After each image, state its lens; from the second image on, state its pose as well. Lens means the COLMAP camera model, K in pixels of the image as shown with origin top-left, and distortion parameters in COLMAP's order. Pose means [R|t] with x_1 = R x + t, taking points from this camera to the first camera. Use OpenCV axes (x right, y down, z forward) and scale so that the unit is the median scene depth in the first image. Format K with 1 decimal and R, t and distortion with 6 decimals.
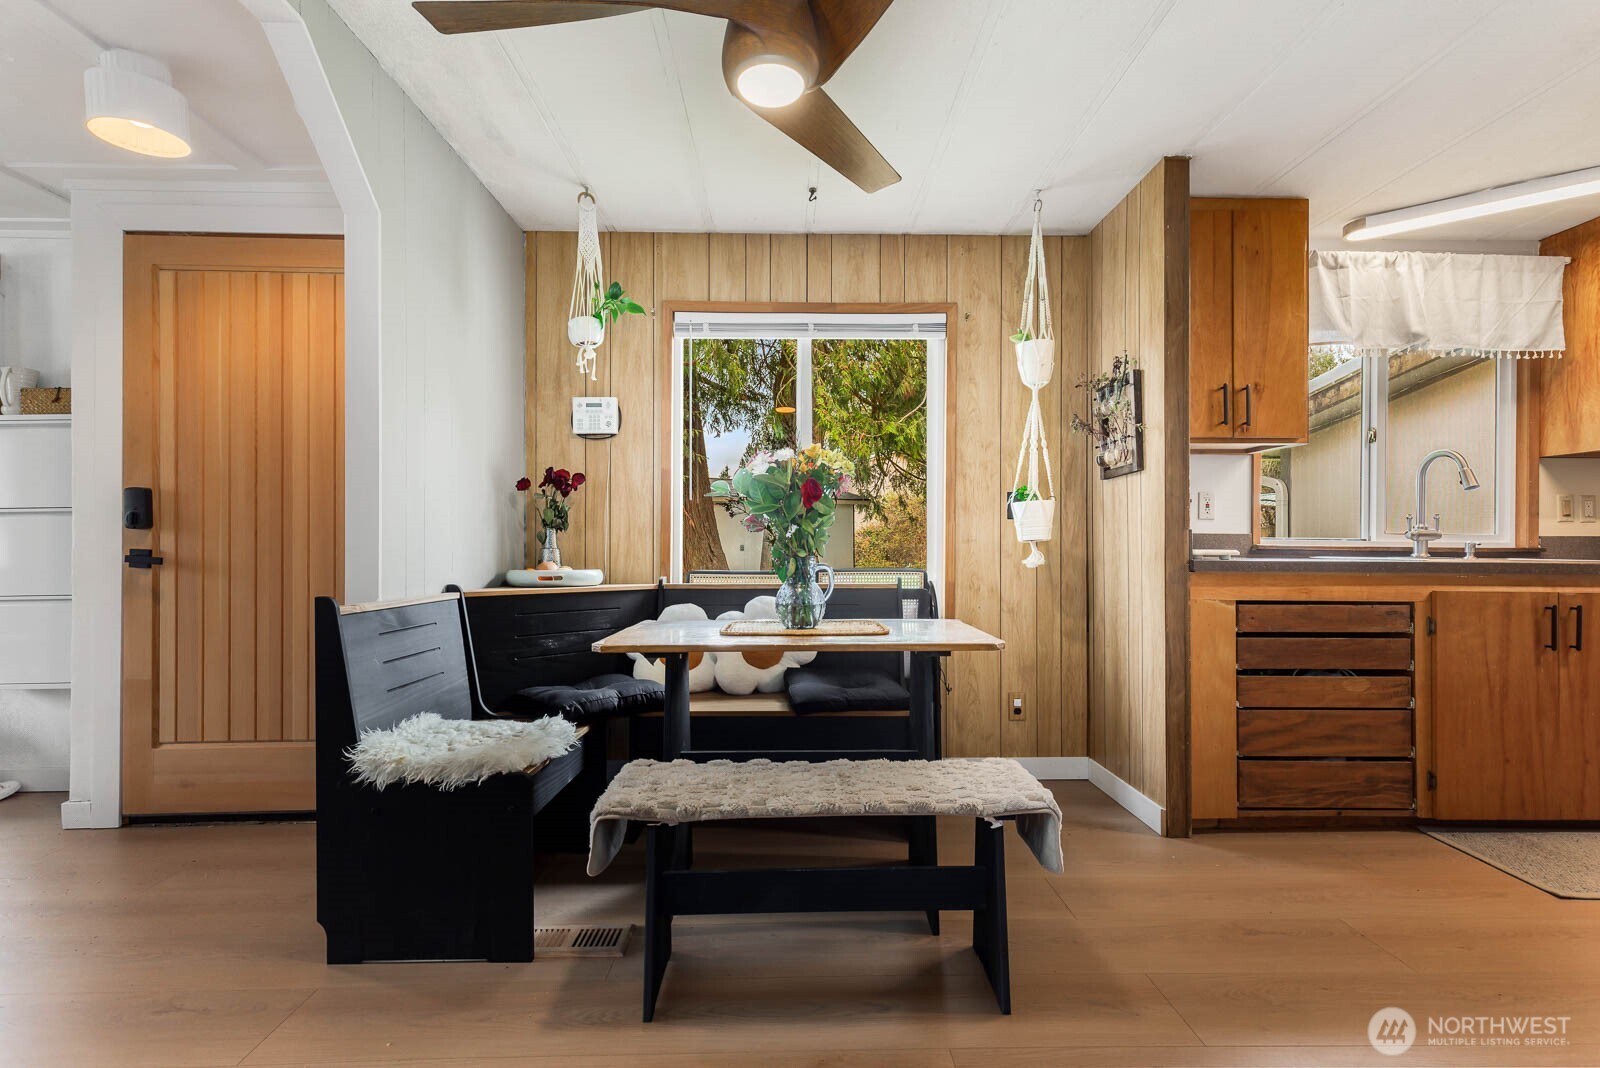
lens RADIAL K [[731.5, 0, 803.3], [0, 731.5, 539.0], [0, 0, 1]] dist [0.009891, -0.001243]
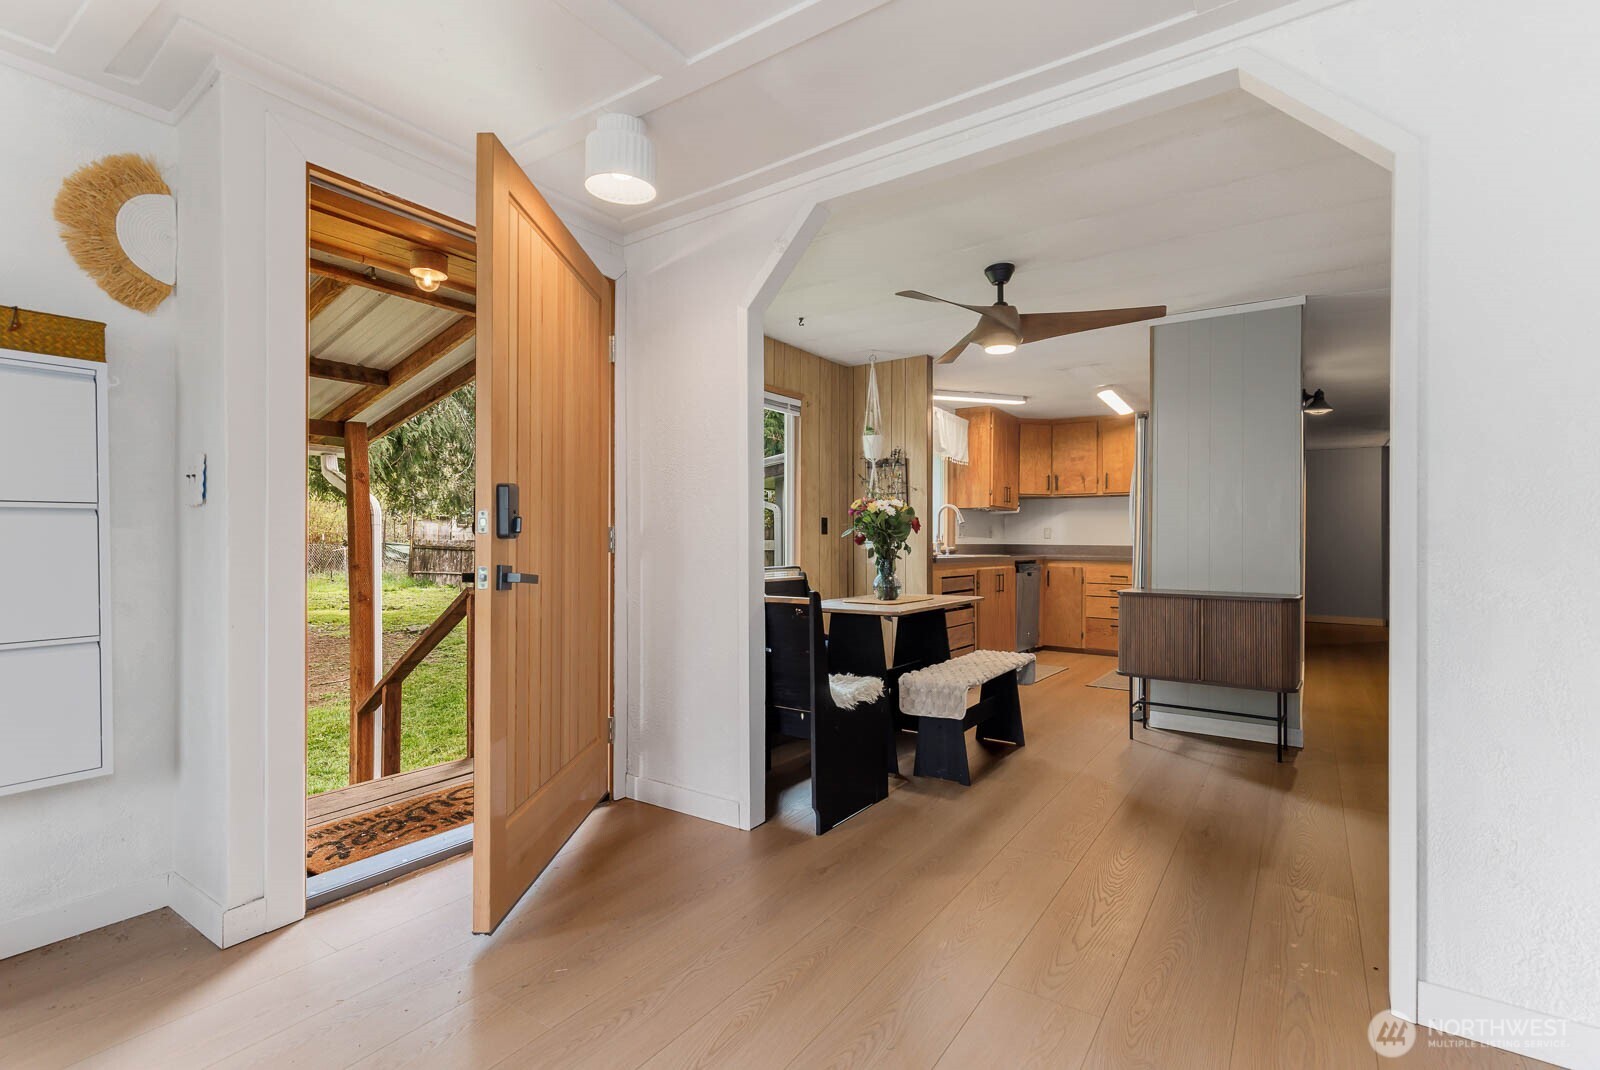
lens RADIAL K [[731.5, 0, 826.5], [0, 731.5, 541.4], [0, 0, 1]] dist [0.009891, -0.001243]
pose [[0.568182, 0.001697, 0.822901, -1.074602], [-0.007353, 0.999968, 0.003015, -0.017089], [-0.822870, -0.007764, 0.568177, 0.082016]]
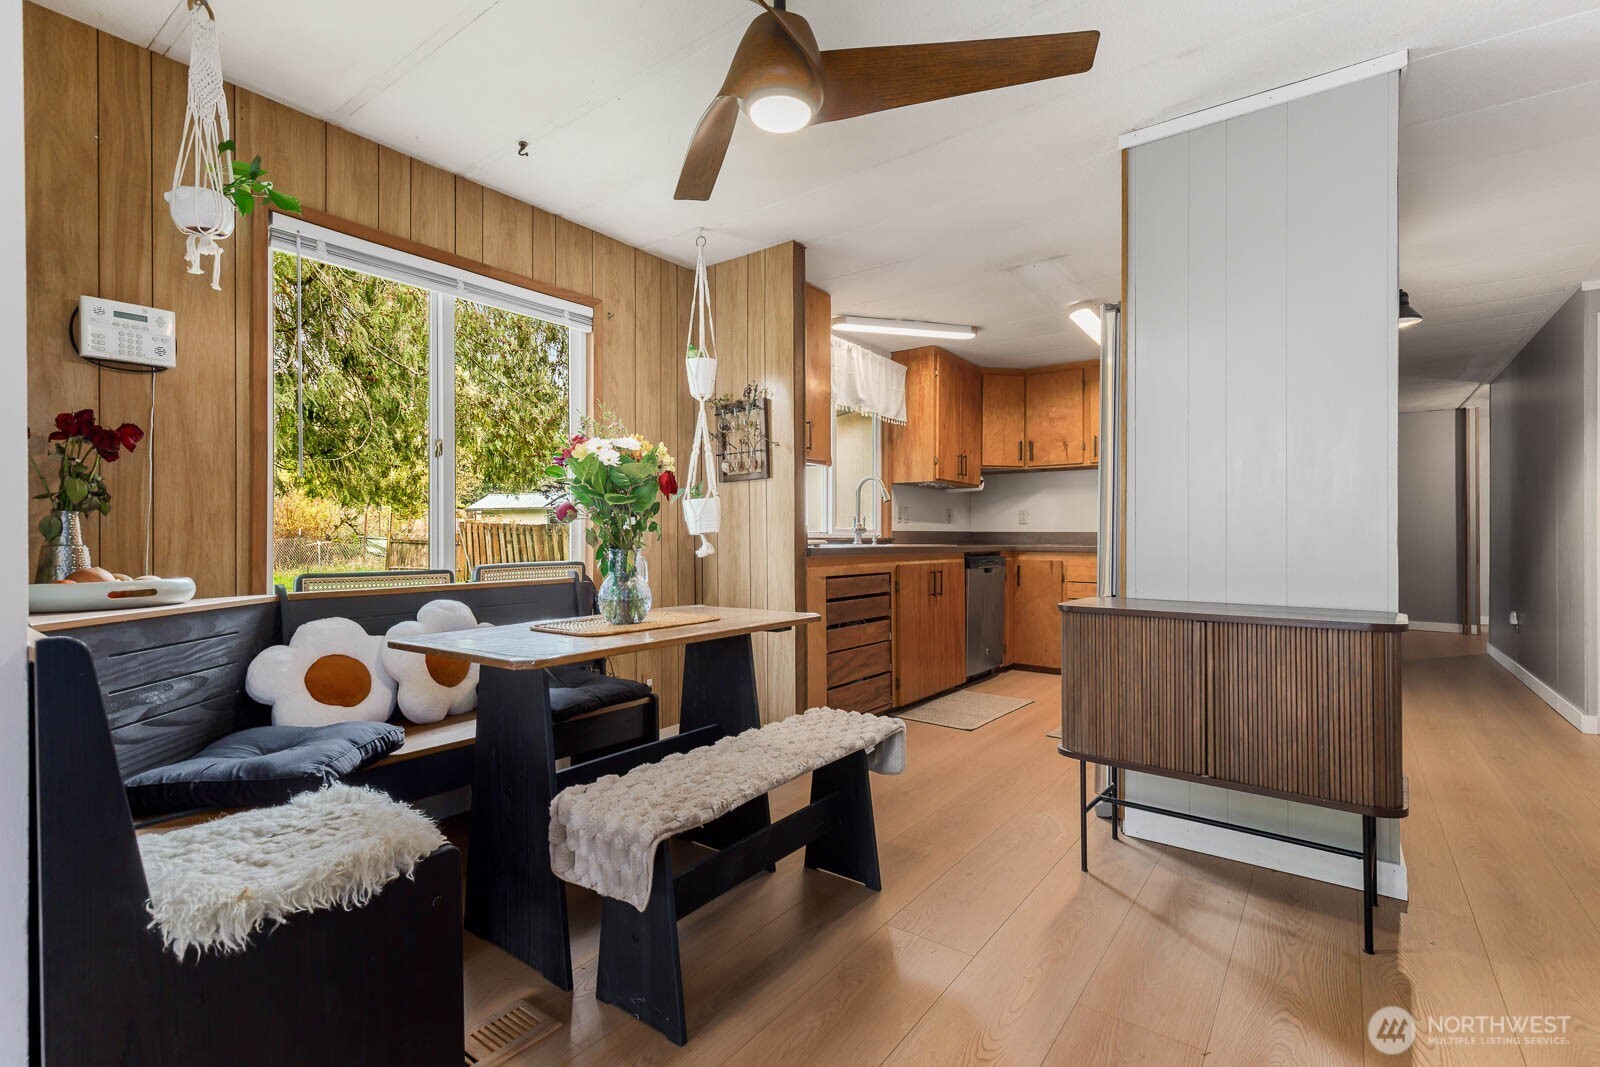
lens RADIAL K [[731.5, 0, 822.7], [0, 731.5, 528.8], [0, 0, 1]] dist [0.009891, -0.001243]
pose [[0.599121, 0.005953, 0.800637, -0.436009], [-0.002794, 0.999982, -0.005345, 0.000757], [-0.800654, 0.000965, 0.599126, 0.146383]]
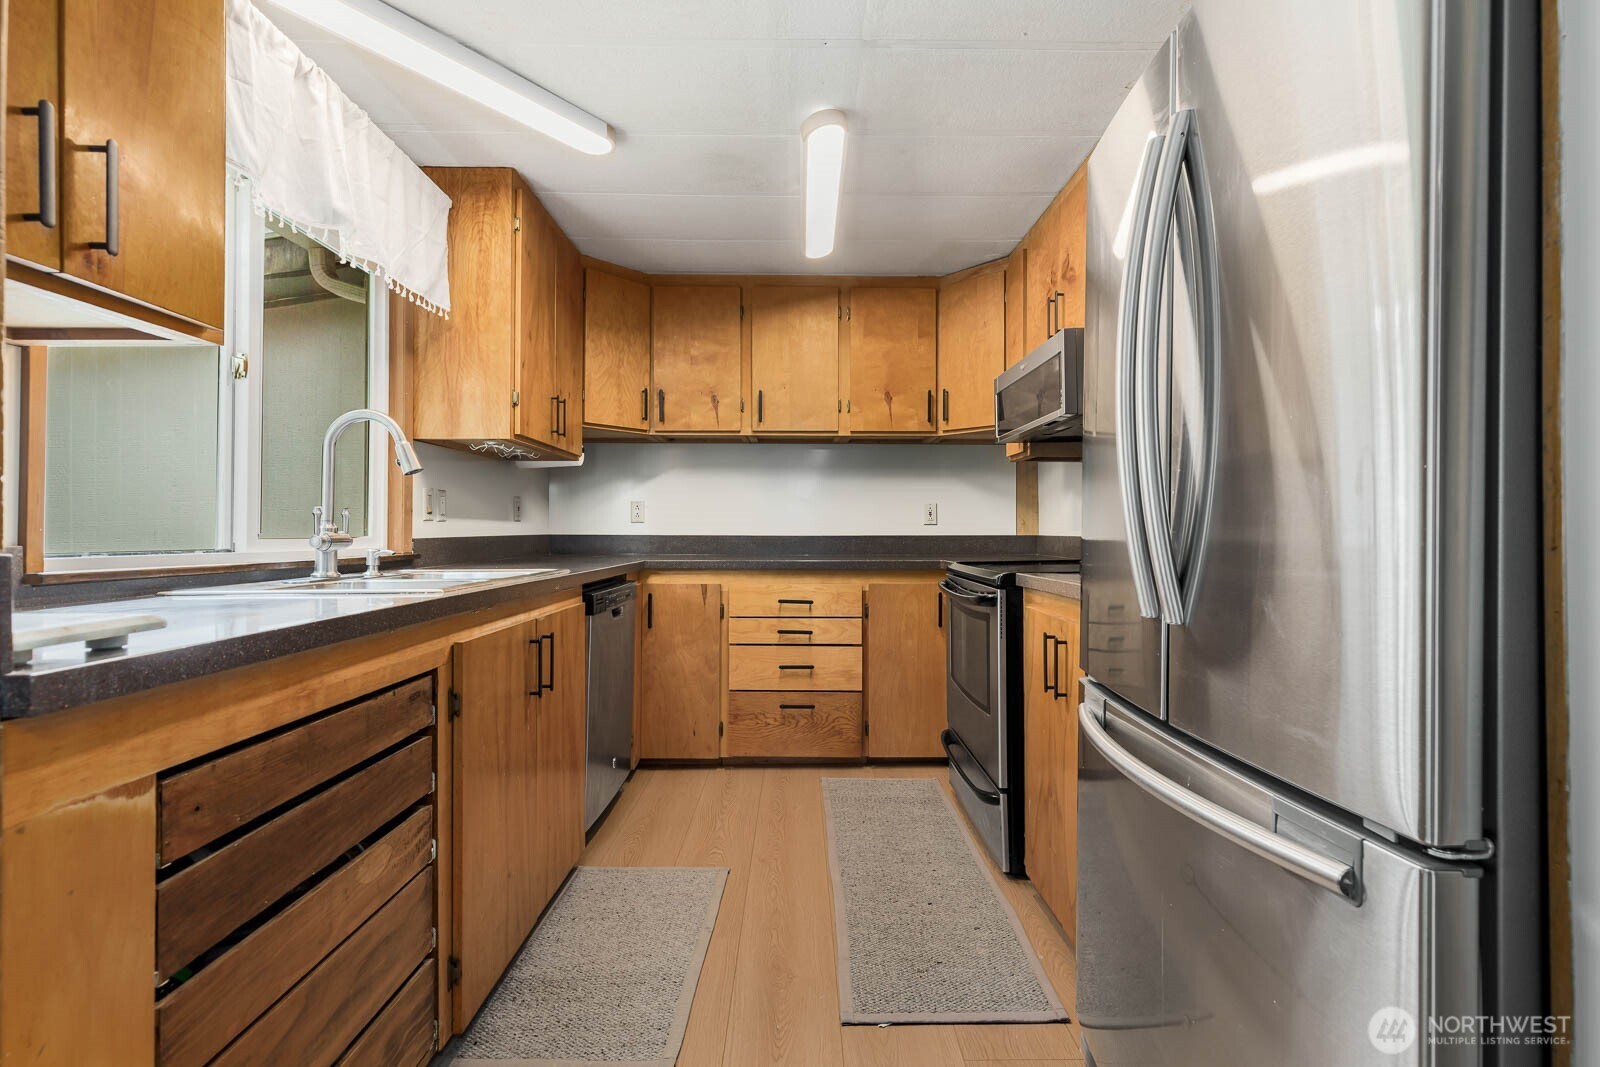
lens RADIAL K [[731.5, 0, 803.7], [0, 731.5, 521.3], [0, 0, 1]] dist [0.009891, -0.001243]
pose [[0.021529, 0.006606, 0.999746, 0.230143], [-0.006317, 0.999959, -0.006471, -0.020686], [-0.999748, -0.006176, 0.021570, 0.594541]]
